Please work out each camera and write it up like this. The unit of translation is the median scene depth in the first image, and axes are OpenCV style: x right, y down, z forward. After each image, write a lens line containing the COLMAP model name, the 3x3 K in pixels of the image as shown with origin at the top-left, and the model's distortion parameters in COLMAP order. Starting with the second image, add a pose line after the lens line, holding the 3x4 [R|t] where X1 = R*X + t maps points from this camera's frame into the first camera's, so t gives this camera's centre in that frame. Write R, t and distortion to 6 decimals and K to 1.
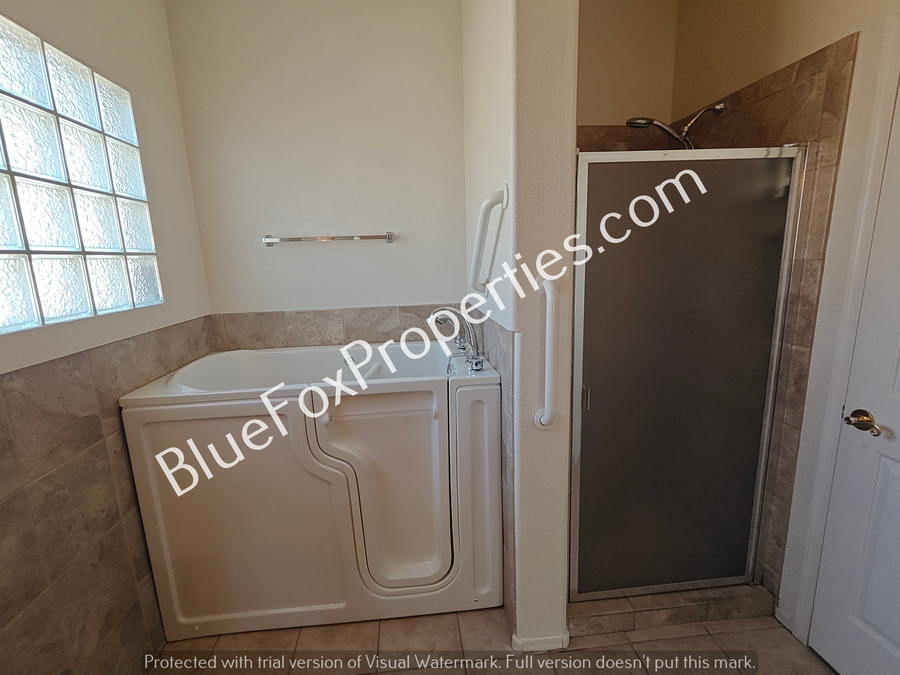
lens RADIAL K [[426.4, 0, 443.7], [0, 426.4, 341.5], [0, 0, 1]] dist [0.004597, 0.000625]
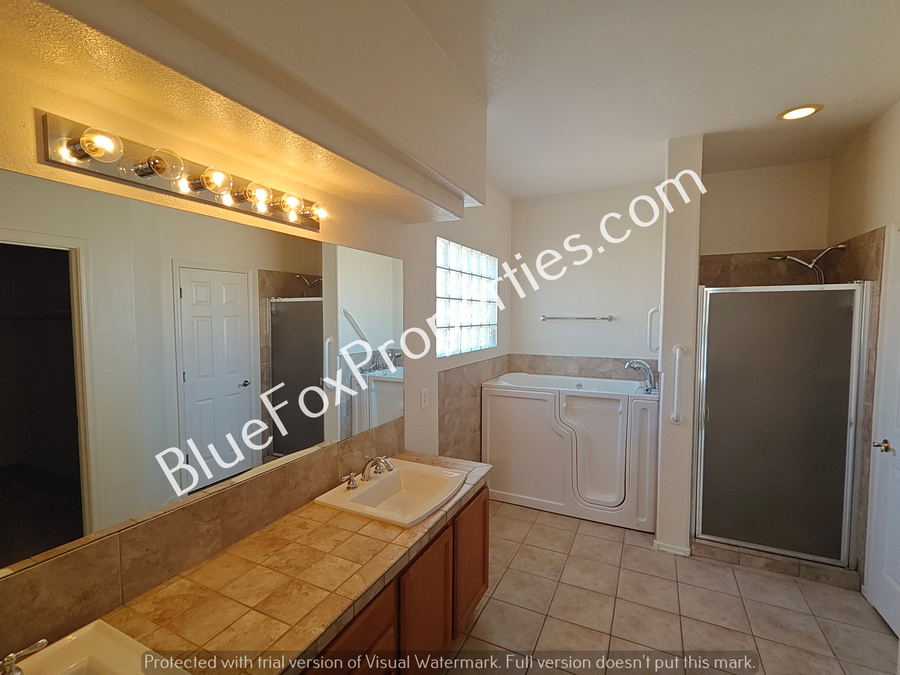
lens RADIAL K [[426.4, 0, 443.7], [0, 426.4, 341.5], [0, 0, 1]] dist [0.004597, 0.000625]
pose [[0.850254, 0.068510, -0.521895, 0.280258], [-0.134514, 0.986852, -0.089600, 0.130366], [0.508895, 0.146385, 0.848291, -1.083389]]
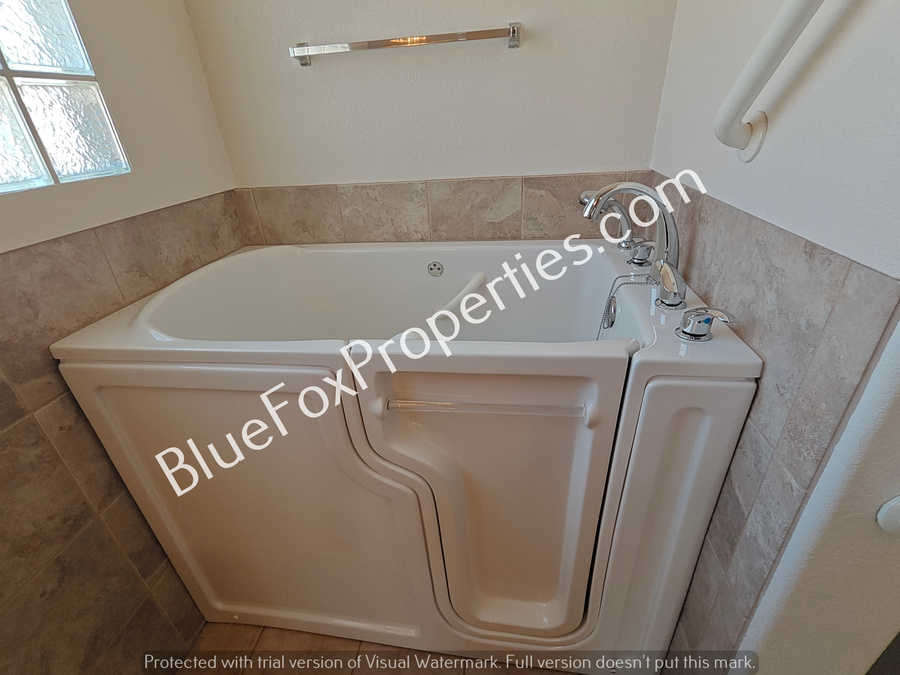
lens RADIAL K [[426.4, 0, 443.7], [0, 426.4, 341.5], [0, 0, 1]] dist [0.004597, 0.000625]
pose [[0.970509, 0.092278, -0.222706, -0.078585], [-0.020935, 0.952608, 0.303481, -0.058857], [0.240156, -0.289868, 0.926446, 0.510225]]
